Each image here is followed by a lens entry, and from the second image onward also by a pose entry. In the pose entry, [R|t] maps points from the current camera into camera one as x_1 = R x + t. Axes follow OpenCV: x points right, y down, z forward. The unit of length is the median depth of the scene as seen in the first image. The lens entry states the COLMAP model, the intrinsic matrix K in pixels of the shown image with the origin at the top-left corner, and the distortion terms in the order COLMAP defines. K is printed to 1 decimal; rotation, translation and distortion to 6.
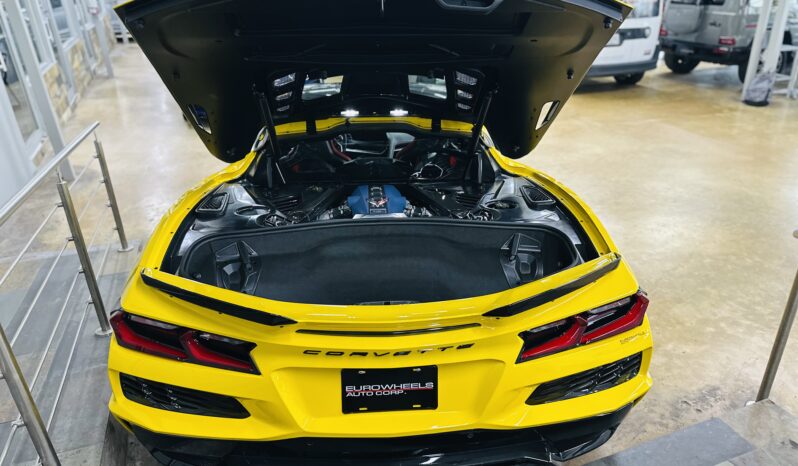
lens RADIAL K [[551.5, 0, 396.8], [0, 551.5, 235.7], [0, 0, 1]] dist [-0.002946, -0.019660]
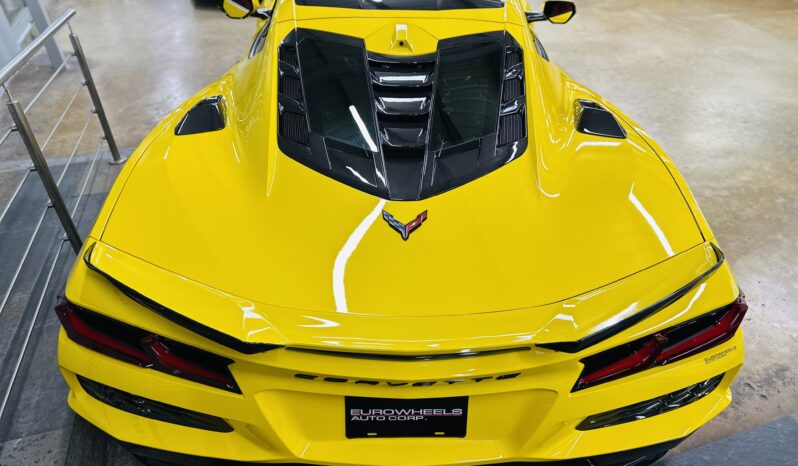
lens RADIAL K [[551.5, 0, 402.3], [0, 551.5, 229.3], [0, 0, 1]] dist [-0.002946, -0.019660]
pose [[0.998753, 0.041429, -0.027860, -0.006153], [-0.035103, 0.979534, 0.198194, -0.108747], [0.035501, -0.196968, 0.979767, 0.224883]]
